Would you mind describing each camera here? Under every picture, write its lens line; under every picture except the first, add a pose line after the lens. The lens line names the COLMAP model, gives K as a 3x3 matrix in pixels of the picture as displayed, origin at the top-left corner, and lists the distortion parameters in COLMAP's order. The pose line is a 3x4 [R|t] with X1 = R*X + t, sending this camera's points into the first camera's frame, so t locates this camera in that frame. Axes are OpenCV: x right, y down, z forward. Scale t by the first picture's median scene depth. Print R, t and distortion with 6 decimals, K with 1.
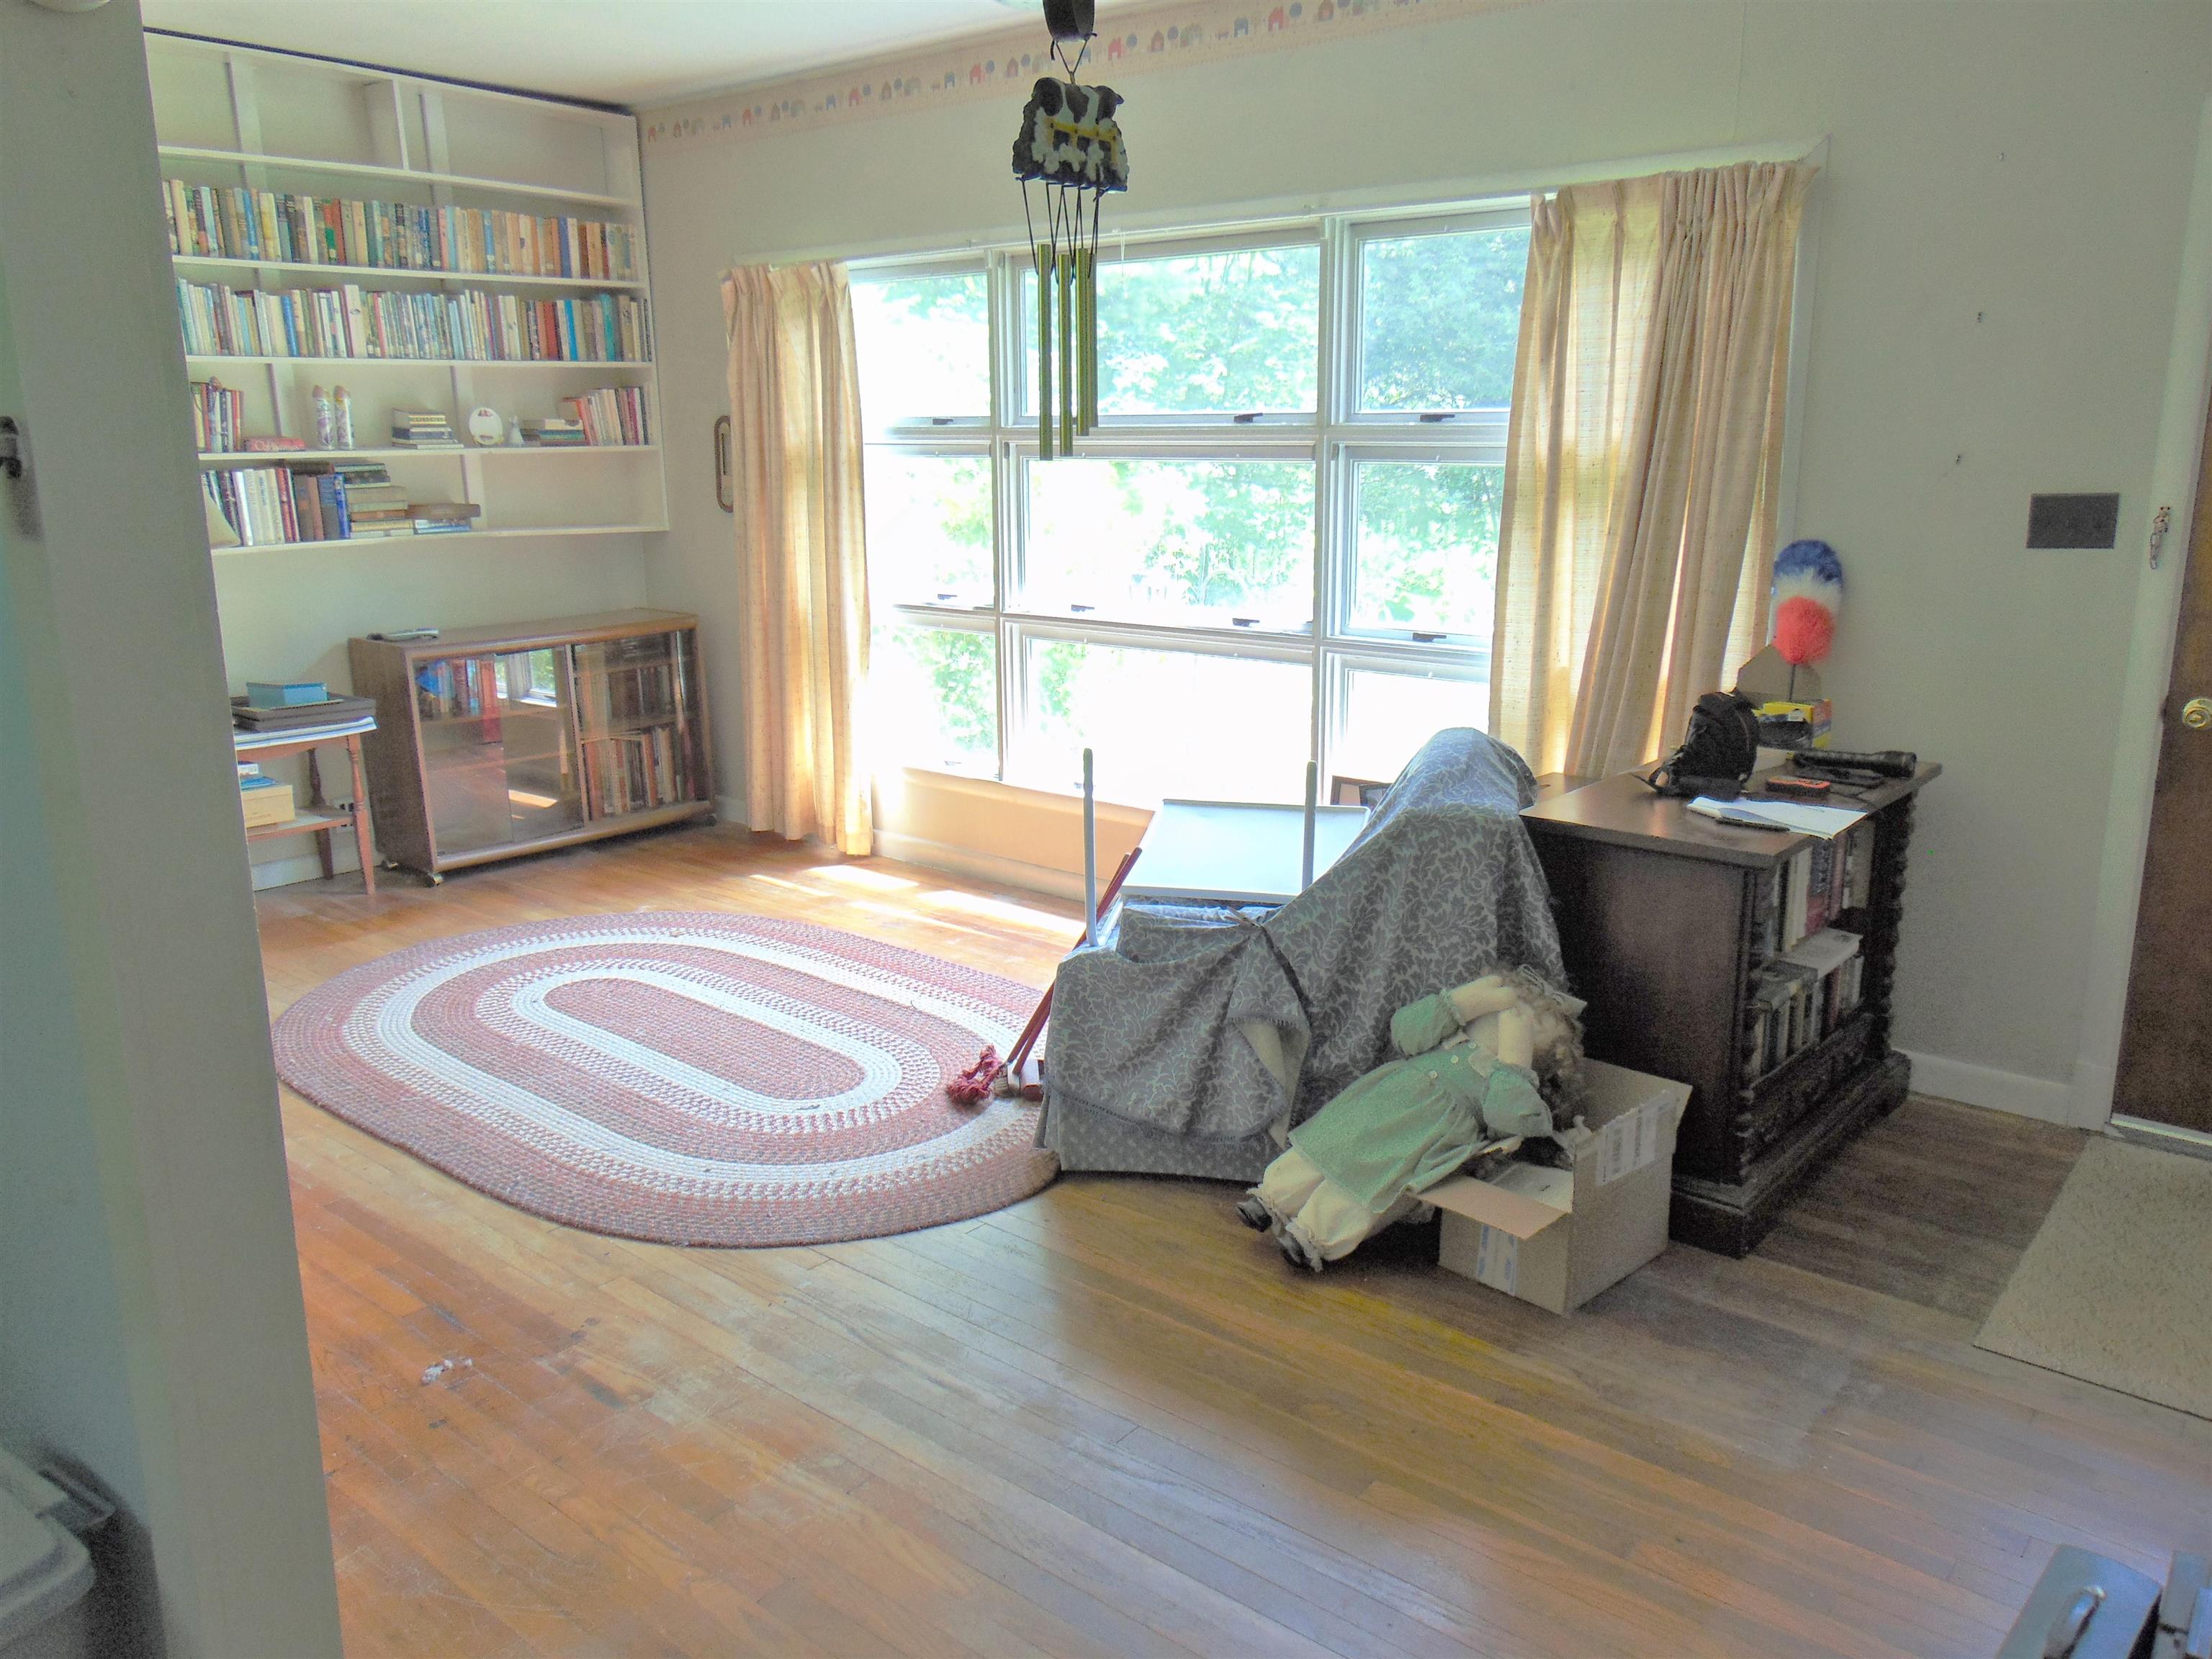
lens RADIAL K [[1649.7, 0, 1102.8], [0, 1649.7, 830.6], [0, 0, 1]] dist [-0.013373, 0.022346]
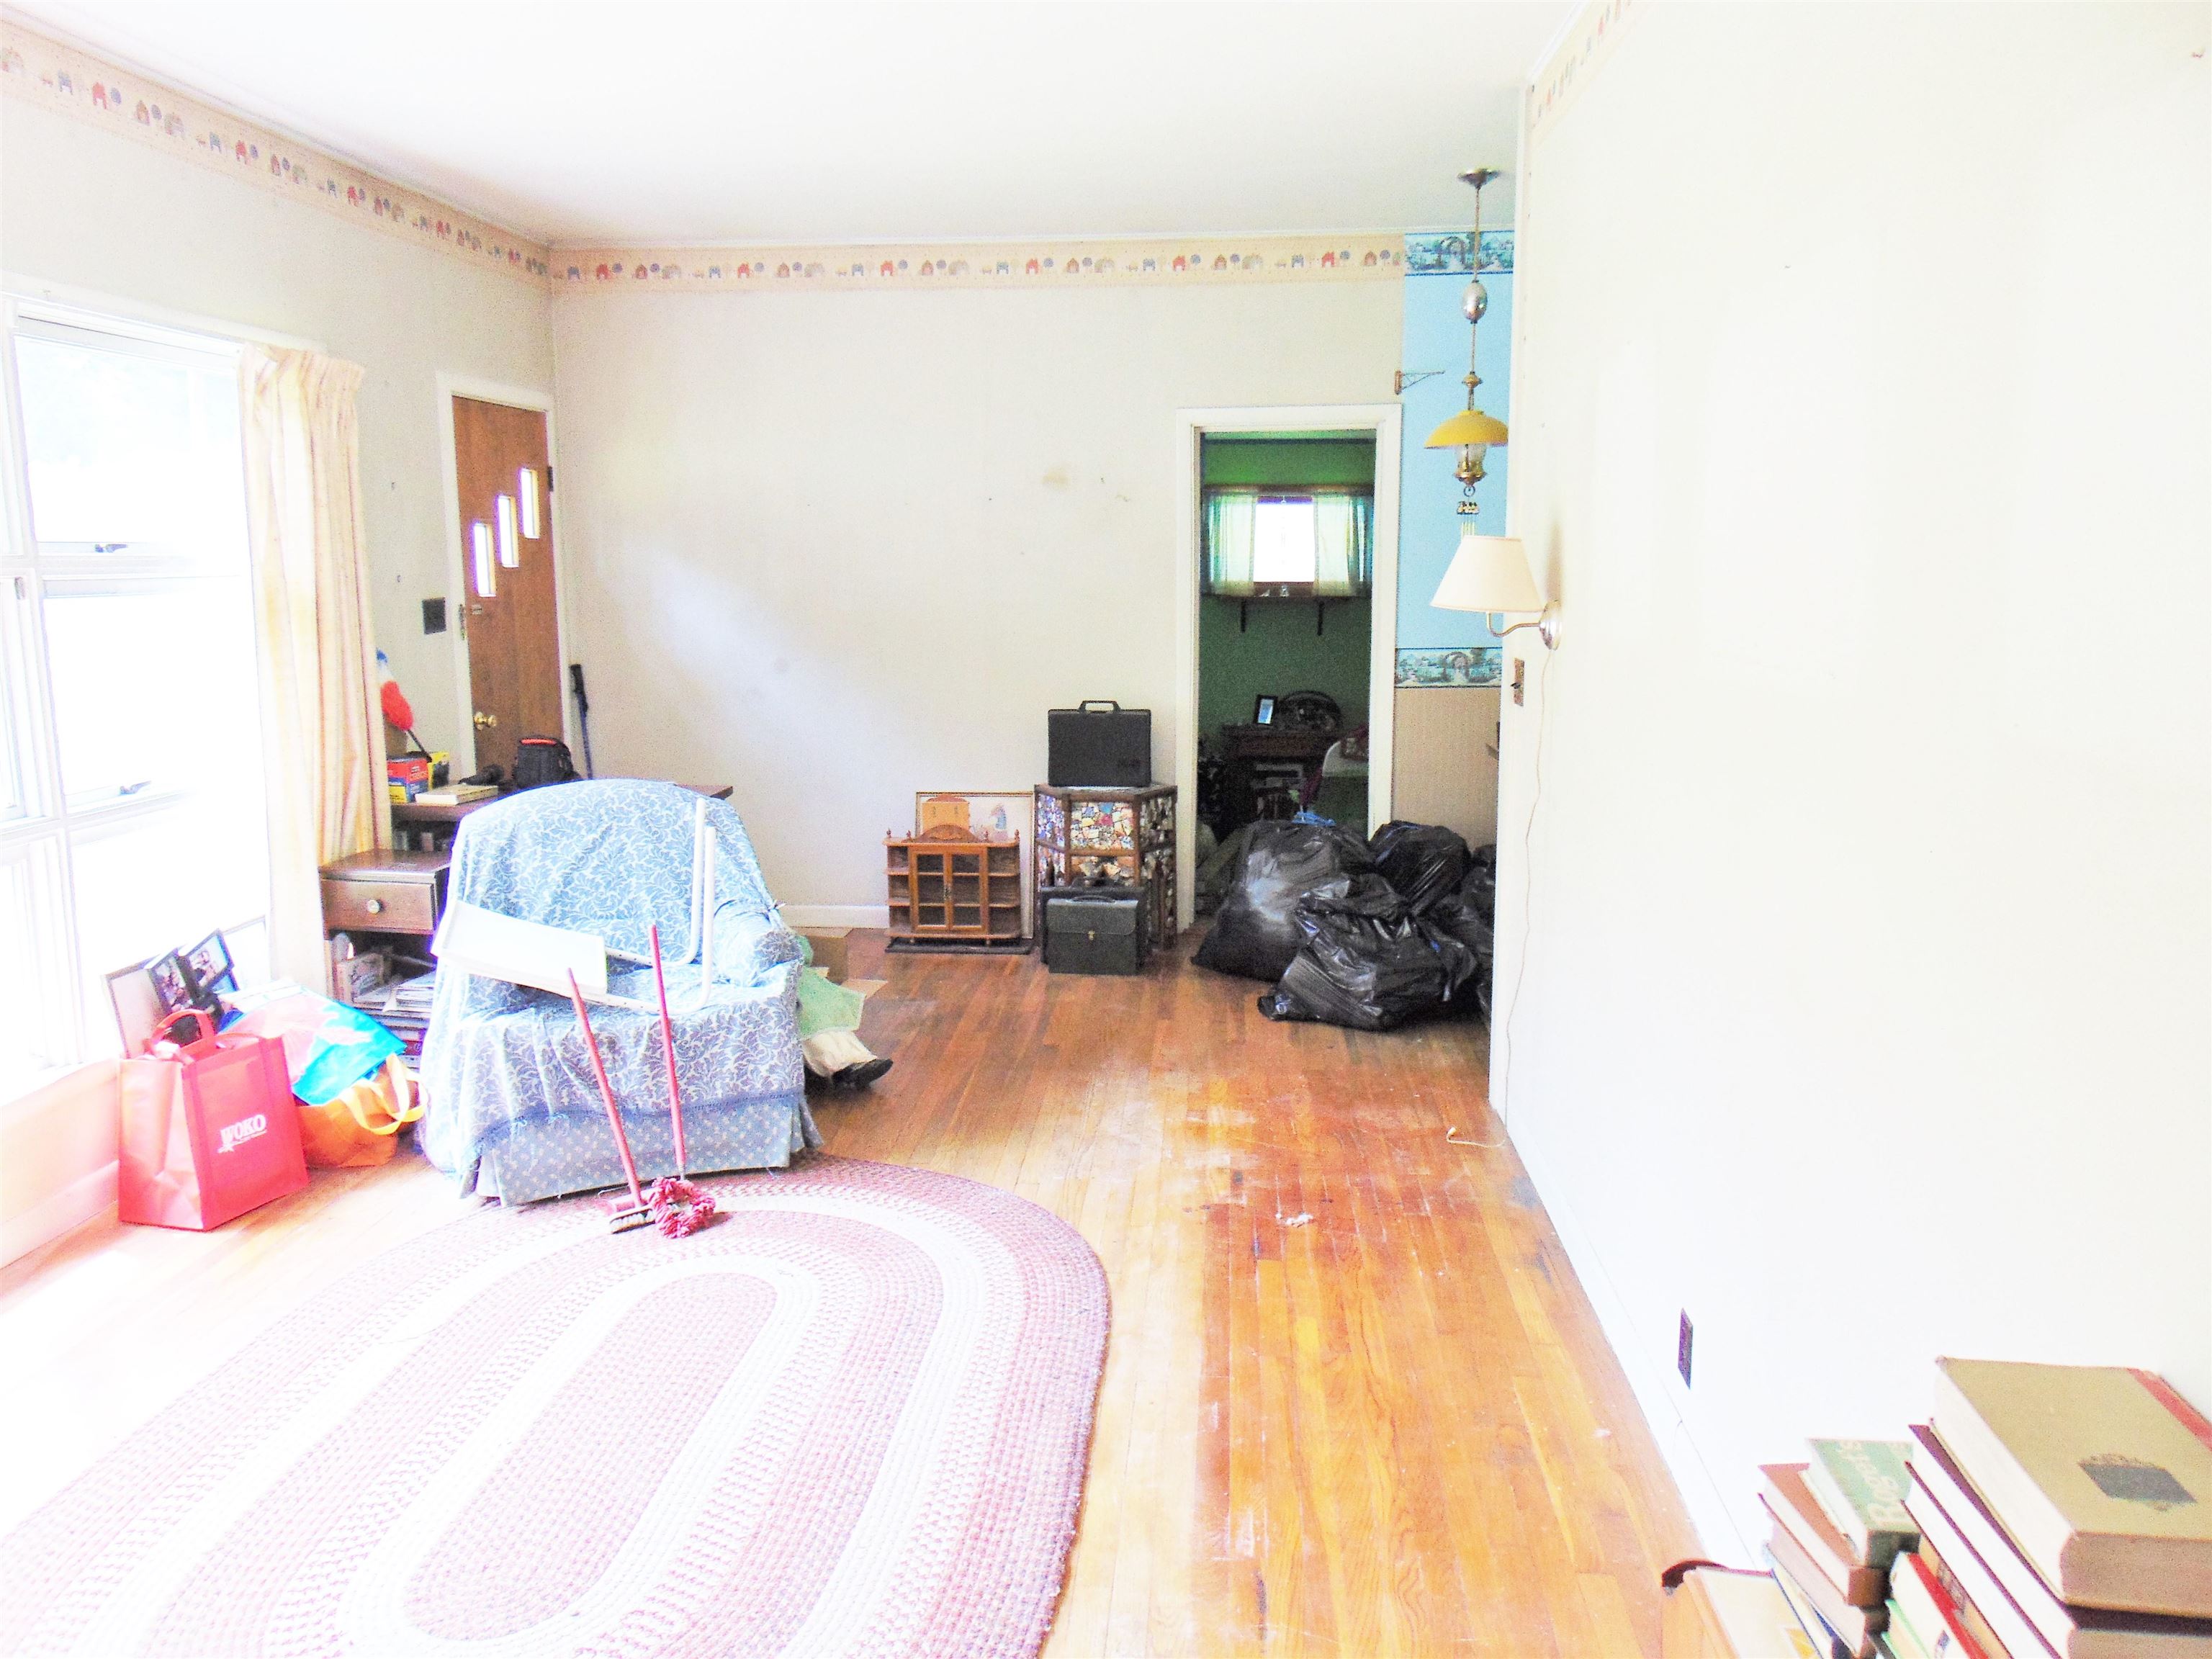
lens RADIAL K [[1649.7, 0, 1106.0], [0, 1649.7, 831.7], [0, 0, 1]] dist [-0.013373, 0.022346]
pose [[-0.581535, -0.138908, 0.801575, -0.687839], [0.190847, 0.934523, 0.300405, -0.214382], [-0.790819, 0.327675, -0.516947, 0.867082]]
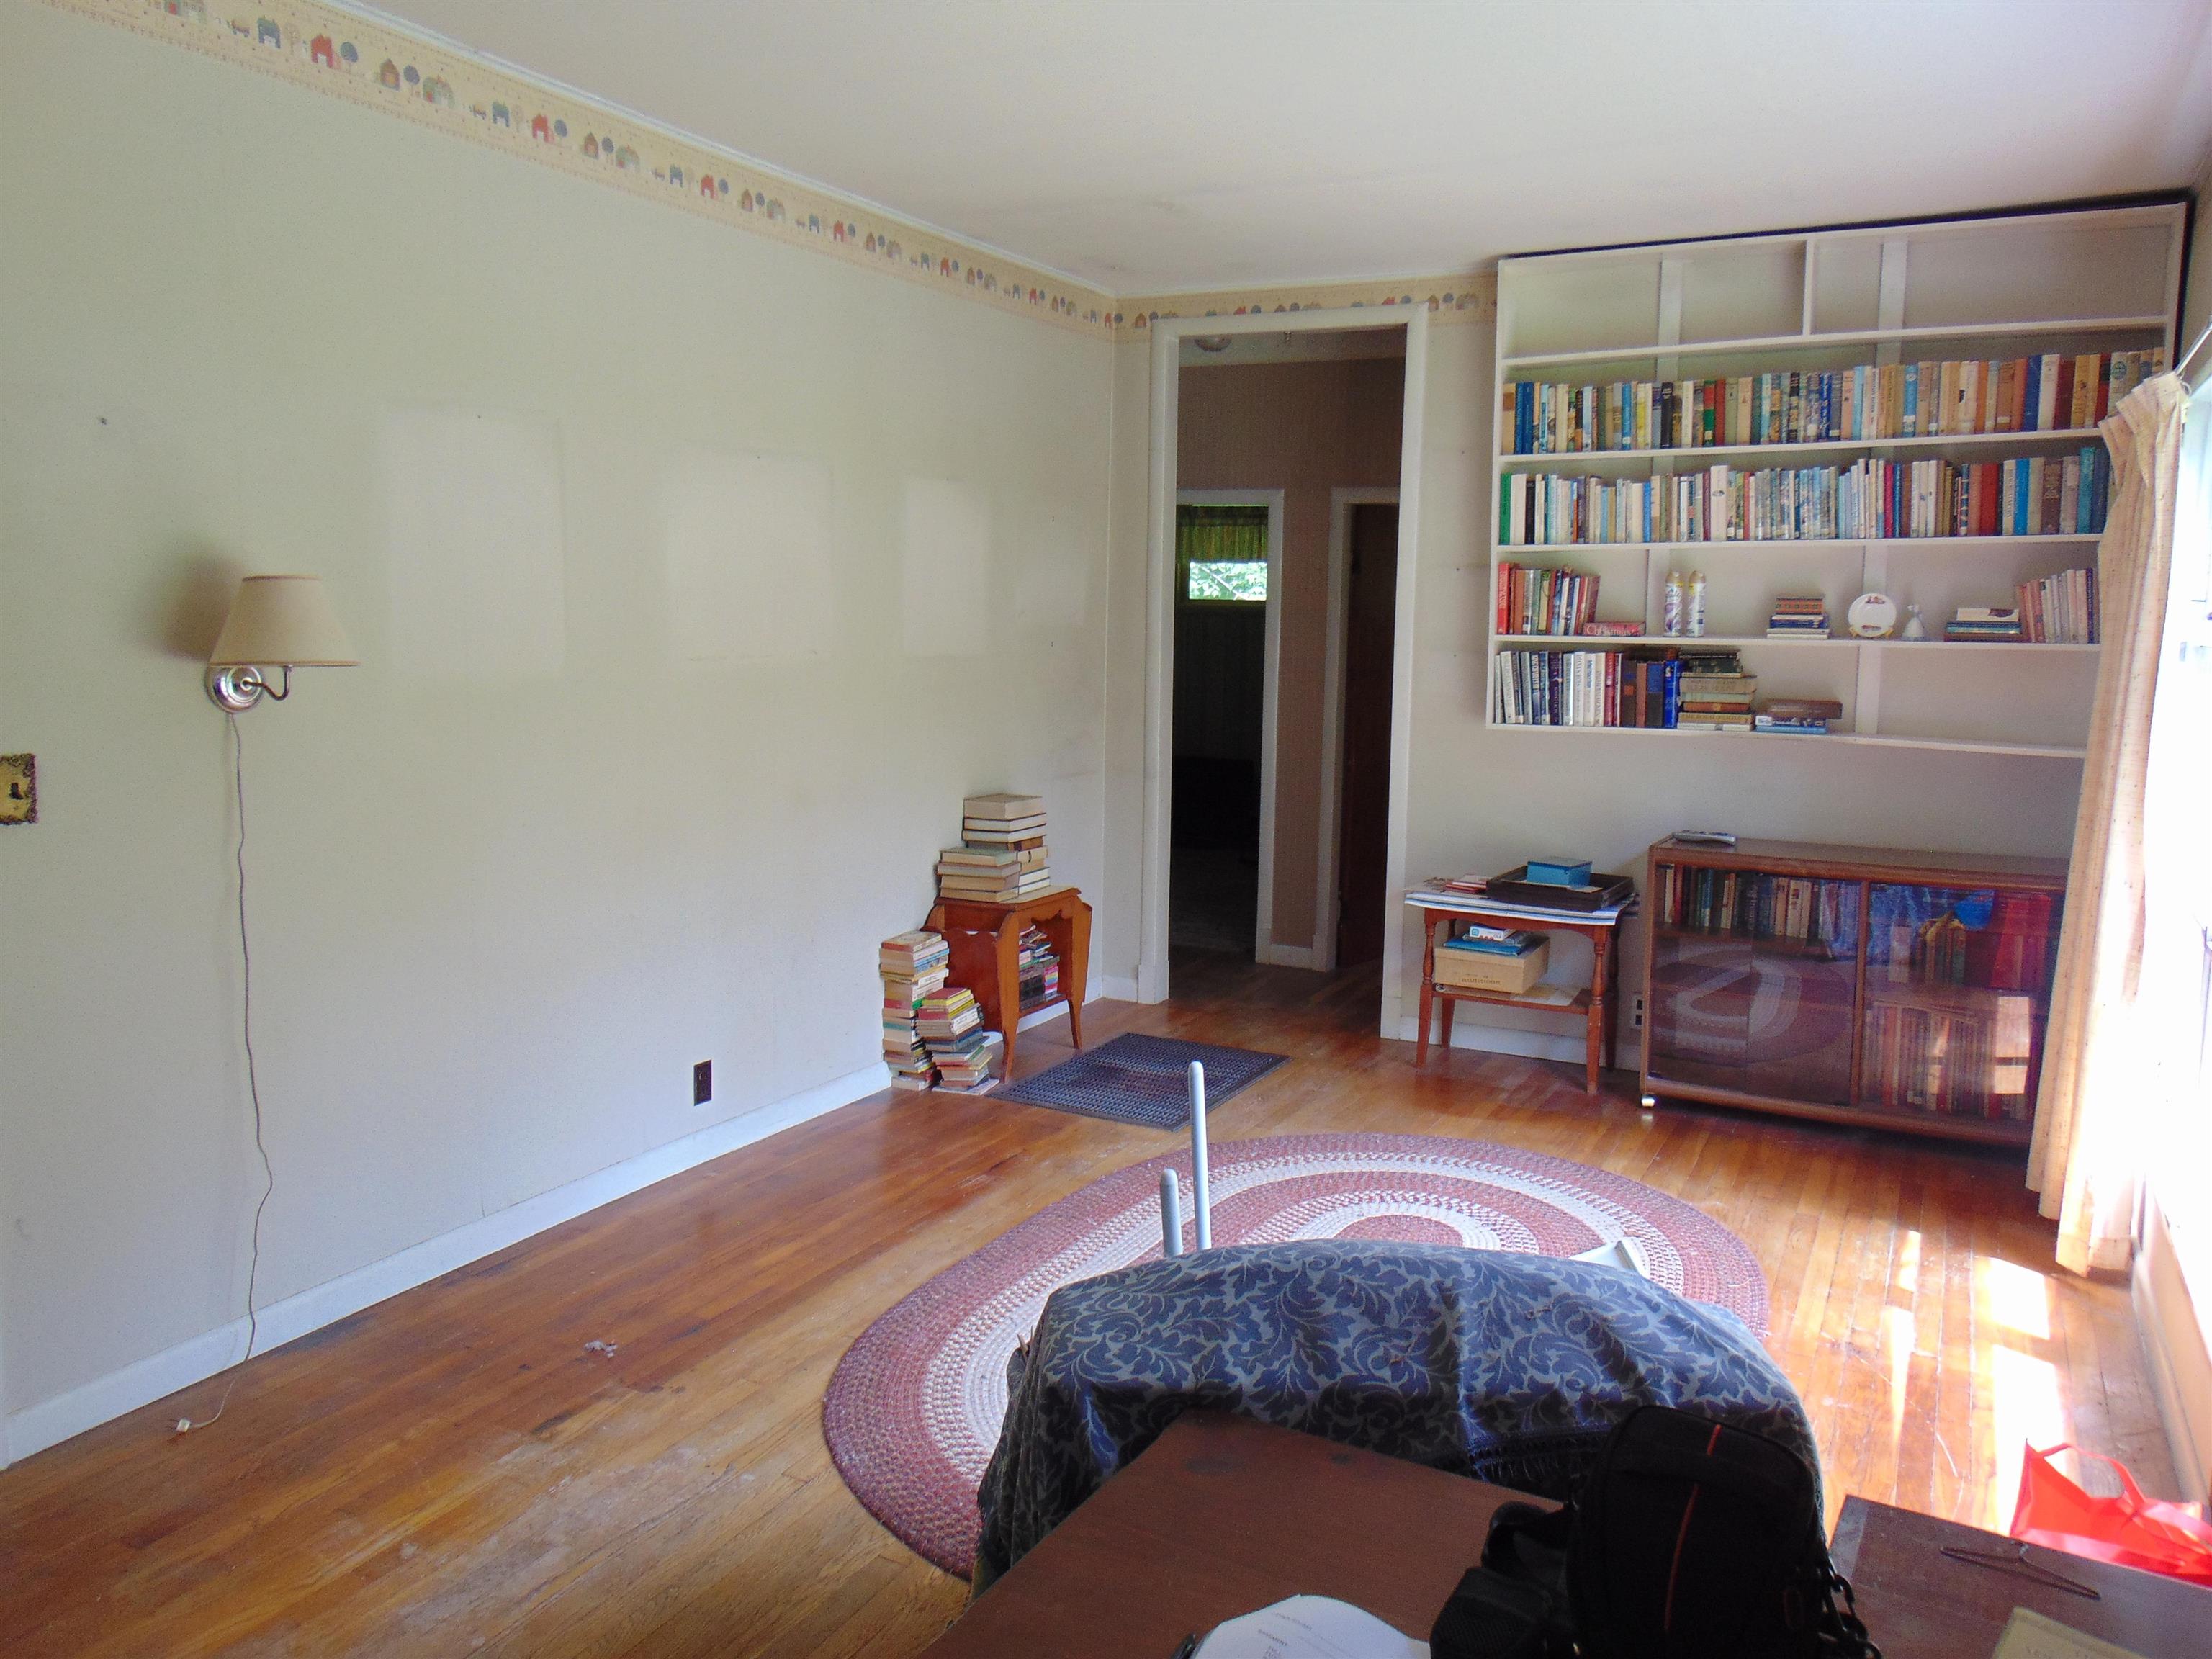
lens RADIAL K [[1649.7, 0, 1096.0], [0, 1649.7, 829.3], [0, 0, 1]] dist [-0.013373, 0.022346]
pose [[0.202769, 0.137010, -0.969594, 0.409705], [-0.244833, 0.965808, 0.085274, -0.122986], [0.948125, 0.220098, 0.229380, 0.488762]]
